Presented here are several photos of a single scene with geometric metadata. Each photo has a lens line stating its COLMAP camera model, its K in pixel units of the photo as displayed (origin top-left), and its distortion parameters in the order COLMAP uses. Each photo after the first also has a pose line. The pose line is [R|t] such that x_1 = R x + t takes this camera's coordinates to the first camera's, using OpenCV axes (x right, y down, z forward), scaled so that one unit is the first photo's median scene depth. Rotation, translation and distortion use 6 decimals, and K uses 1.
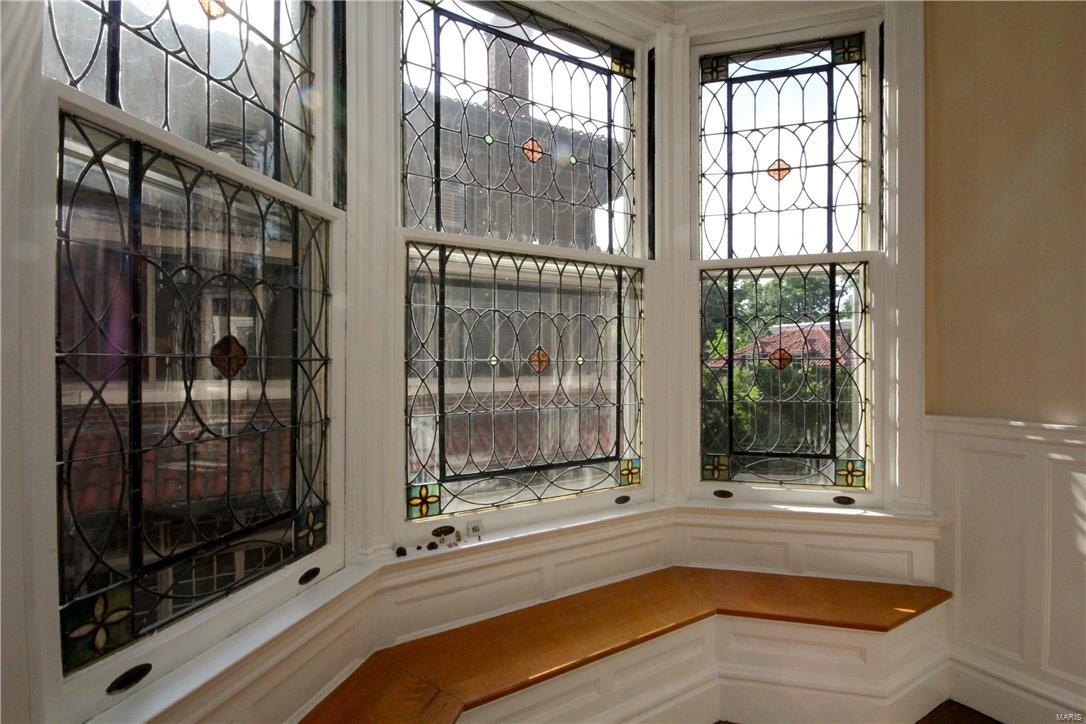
lens RADIAL K [[502.2, 0, 544.2], [0, 502.2, 368.0], [0, 0, 1]] dist [-0.009109, 0.001116]
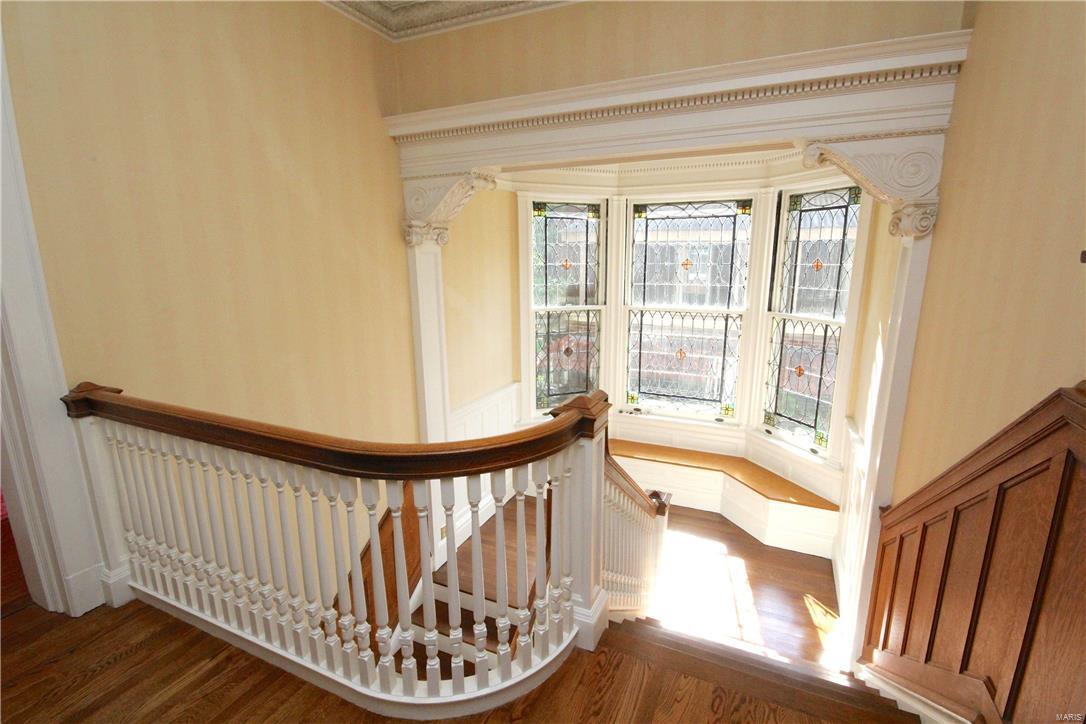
lens RADIAL K [[502.2, 0, 542.7], [0, 502.2, 362.5], [0, 0, 1]] dist [-0.009109, 0.001116]
pose [[0.556944, 0.171844, -0.812578, 1.650372], [0.000947, 0.978229, 0.207525, -0.498143], [0.830550, -0.116349, 0.544656, -0.918494]]
